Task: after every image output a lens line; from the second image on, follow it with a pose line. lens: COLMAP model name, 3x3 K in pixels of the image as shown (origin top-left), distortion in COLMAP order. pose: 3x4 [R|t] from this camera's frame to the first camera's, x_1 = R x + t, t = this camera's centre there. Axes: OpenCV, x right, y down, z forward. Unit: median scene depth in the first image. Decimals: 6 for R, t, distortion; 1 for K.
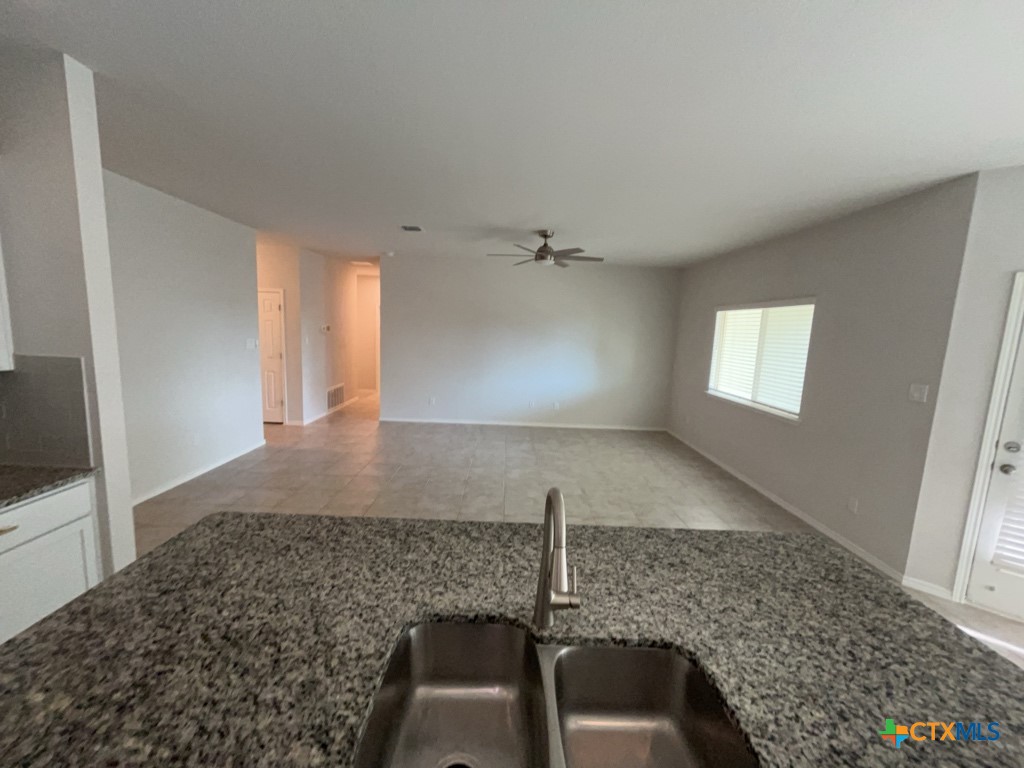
lens RADIAL K [[411.6, 0, 511.3], [0, 411.6, 389.4], [0, 0, 1]] dist [-0.002741, 0.000622]
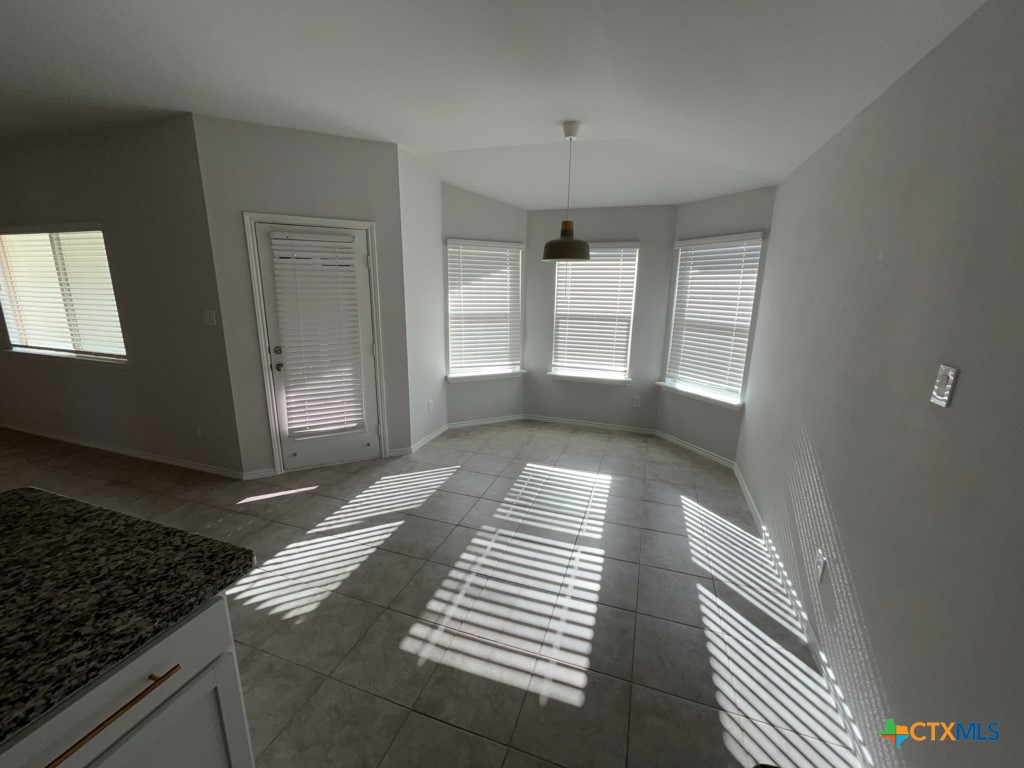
lens RADIAL K [[411.6, 0, 515.8], [0, 411.6, 385.0], [0, 0, 1]] dist [-0.002741, 0.000622]
pose [[0.332786, -0.252187, 0.908656, 0.134168], [0.134991, 0.966393, 0.218773, 0.035609], [-0.933290, 0.049855, 0.355645, -0.112913]]
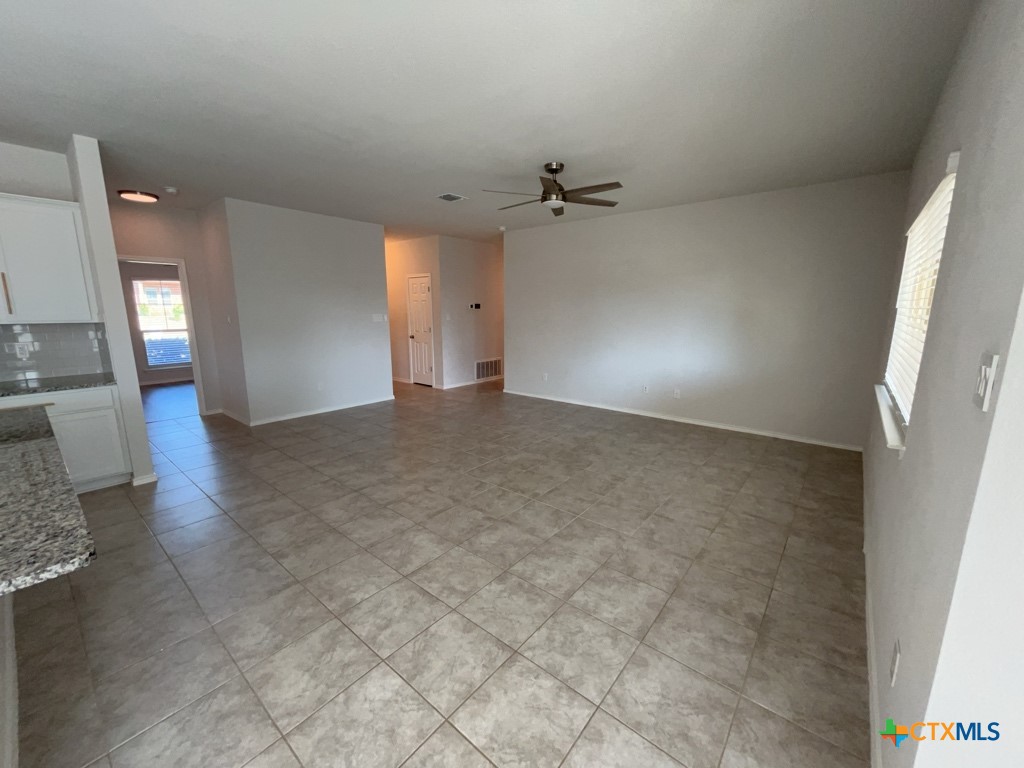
lens RADIAL K [[411.6, 0, 511.7], [0, 411.6, 386.7], [0, 0, 1]] dist [-0.002741, 0.000622]
pose [[0.762945, 0.080552, -0.641425, 0.609454], [-0.063360, 0.996747, 0.049810, 0.014107], [0.643351, 0.002638, 0.765567, 0.353464]]
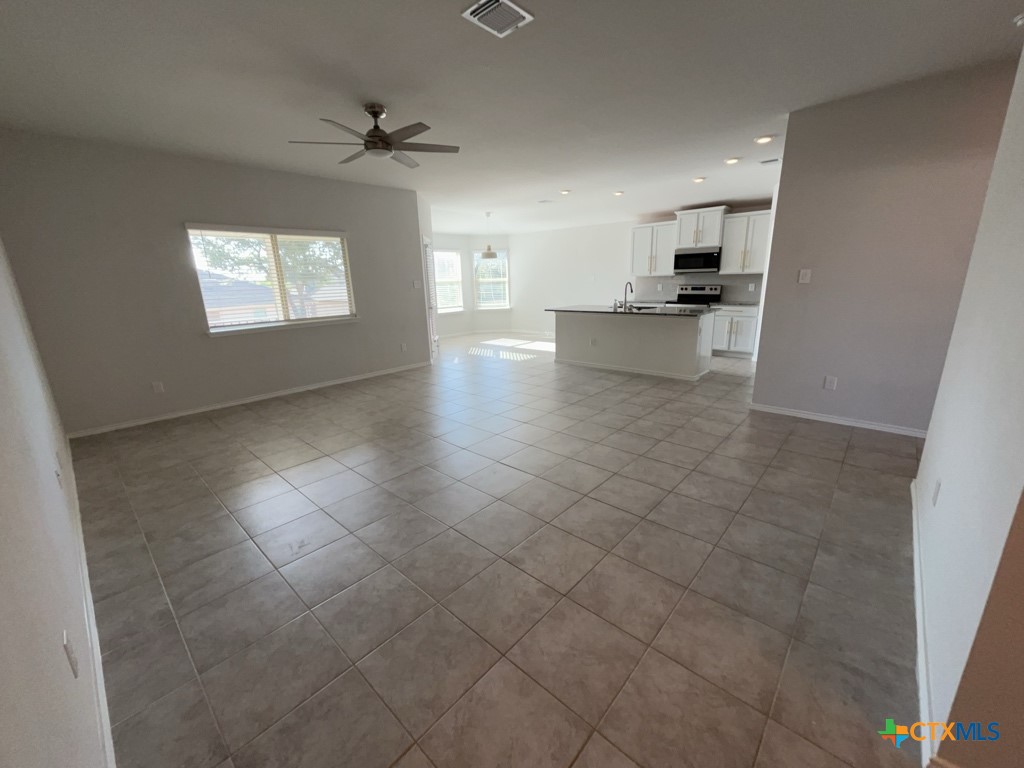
lens RADIAL K [[411.6, 0, 513.7], [0, 411.6, 381.5], [0, 0, 1]] dist [-0.002741, 0.000622]
pose [[-0.734891, -0.189401, 0.651201, -0.695648], [0.094917, 0.922036, 0.375288, -0.205312], [-0.671510, 0.337606, -0.659618, 1.572253]]
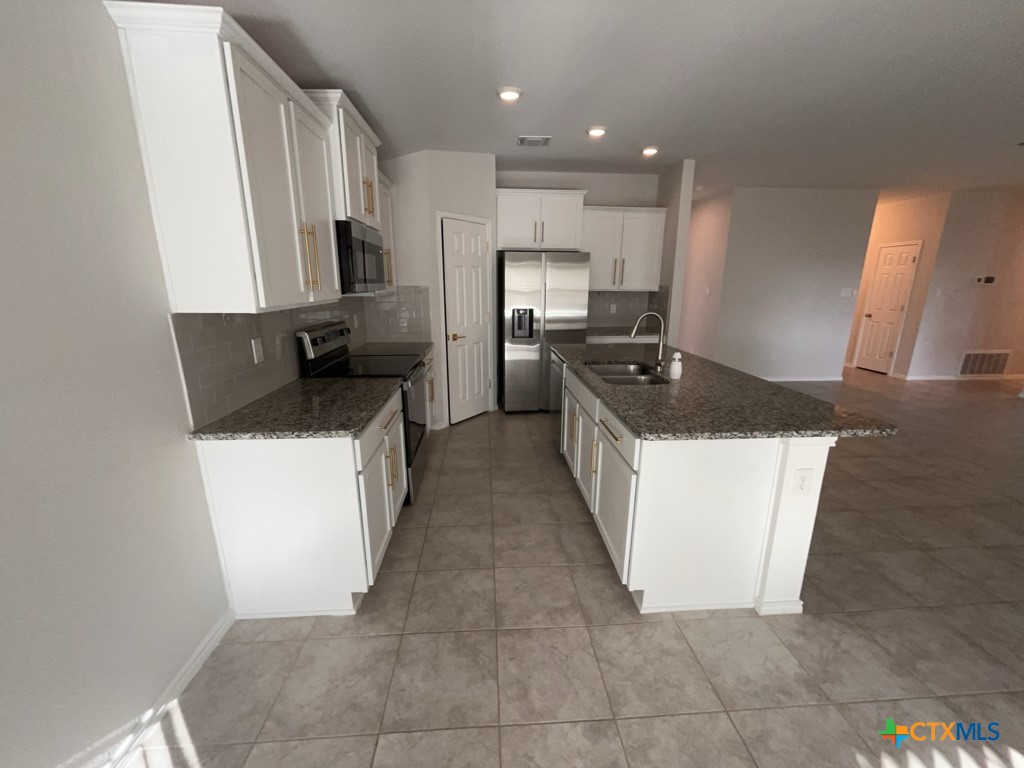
lens RADIAL K [[411.6, 0, 514.0], [0, 411.6, 384.4], [0, 0, 1]] dist [-0.002741, 0.000622]
pose [[0.055915, 0.201068, -0.977980, 0.636607], [-0.146166, 0.970608, 0.191196, 0.073058], [0.987679, 0.132256, 0.083661, -0.020463]]
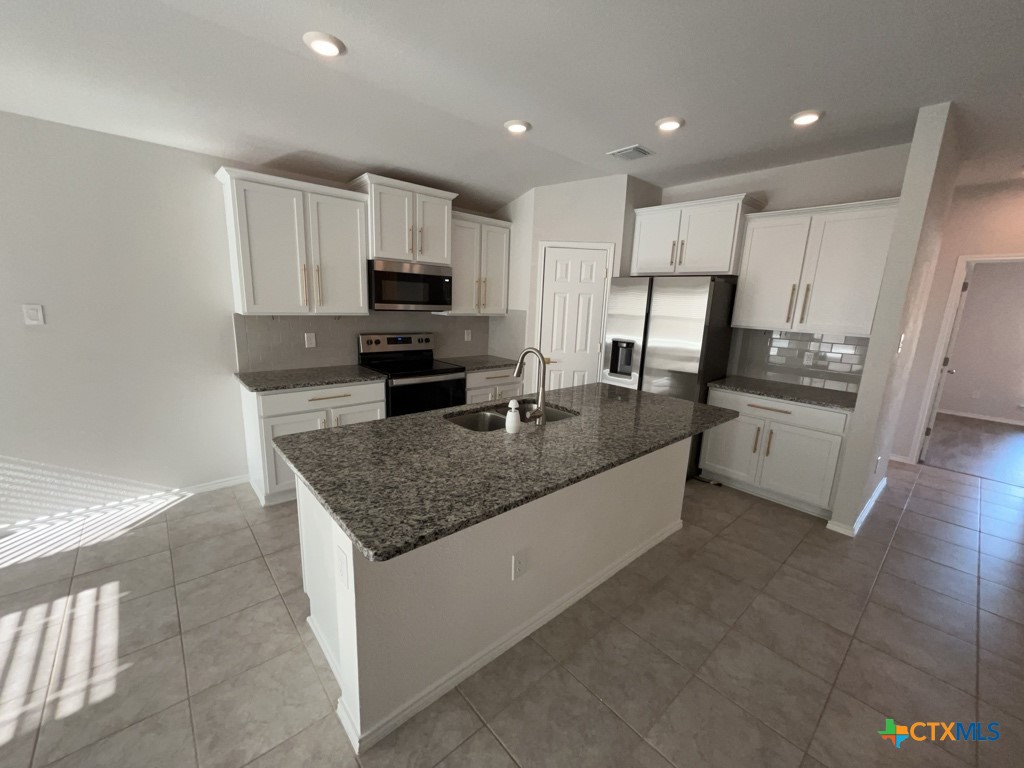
lens RADIAL K [[411.6, 0, 514.4], [0, 411.6, 384.4], [0, 0, 1]] dist [-0.002741, 0.000622]
pose [[-0.751214, 0.063125, -0.657033, 0.373125], [-0.164879, 0.945915, 0.279393, -0.039991], [0.639134, 0.318215, -0.700177, 0.570441]]
